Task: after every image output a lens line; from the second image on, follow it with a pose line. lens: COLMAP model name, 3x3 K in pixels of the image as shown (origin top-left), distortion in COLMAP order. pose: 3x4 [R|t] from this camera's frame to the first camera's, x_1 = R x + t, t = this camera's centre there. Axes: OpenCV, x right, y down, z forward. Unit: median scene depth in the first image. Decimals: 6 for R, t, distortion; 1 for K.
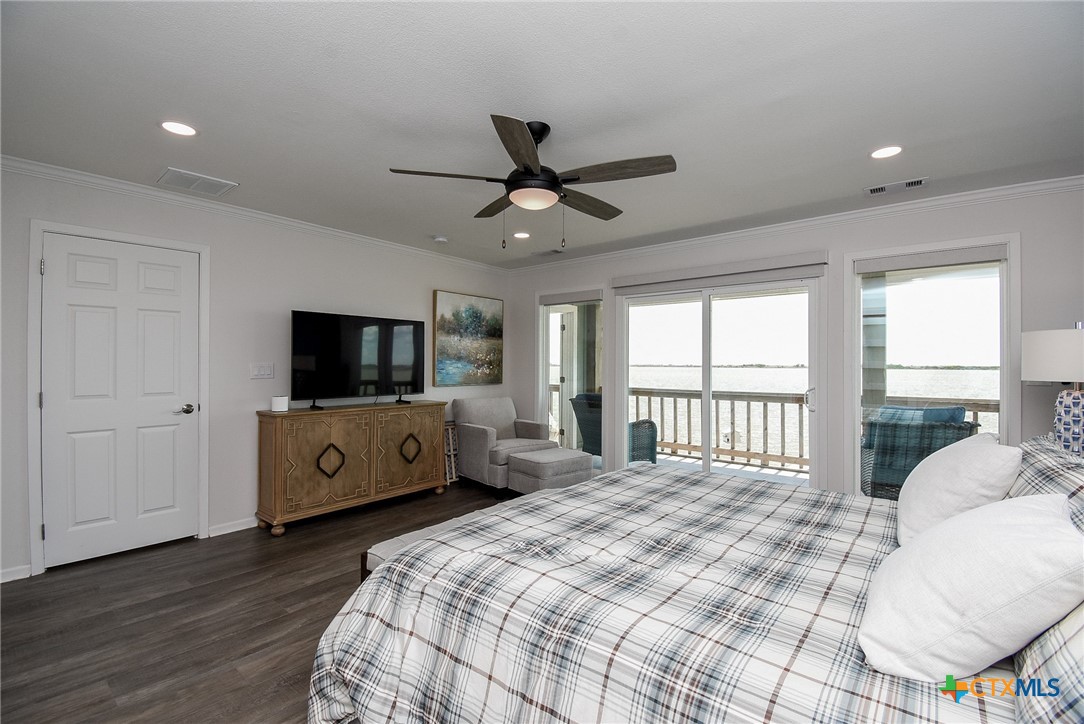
lens RADIAL K [[476.3, 0, 541.4], [0, 476.3, 357.8], [0, 0, 1]] dist [0.004918, -0.012462]
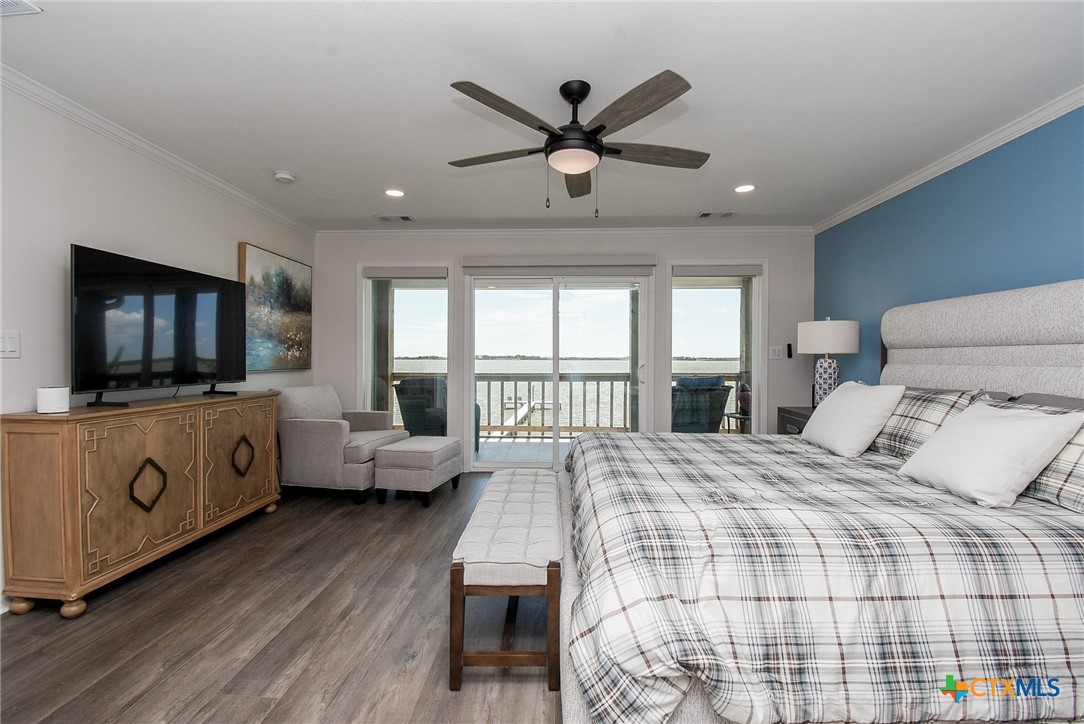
lens RADIAL K [[476.3, 0, 551.7], [0, 476.3, 360.3], [0, 0, 1]] dist [0.004918, -0.012462]
pose [[0.795721, -0.005995, 0.605634, -0.340650], [-0.007738, 0.999769, 0.020063, 0.025812], [-0.605614, -0.020651, 0.795491, 0.137354]]
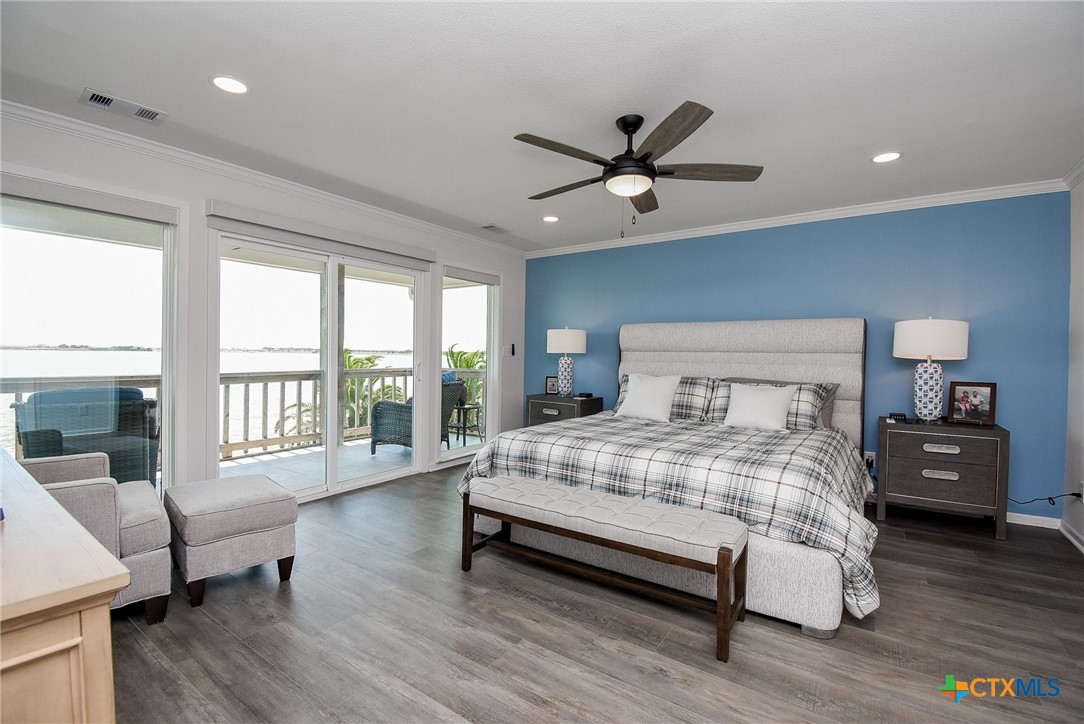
lens RADIAL K [[476.3, 0, 533.8], [0, 476.3, 362.4], [0, 0, 1]] dist [0.004918, -0.012462]
pose [[-0.053601, -0.025652, 0.998233, -0.580784], [-0.027331, 0.999333, 0.024213, 0.023415], [-0.998188, -0.025984, -0.054266, 0.673615]]
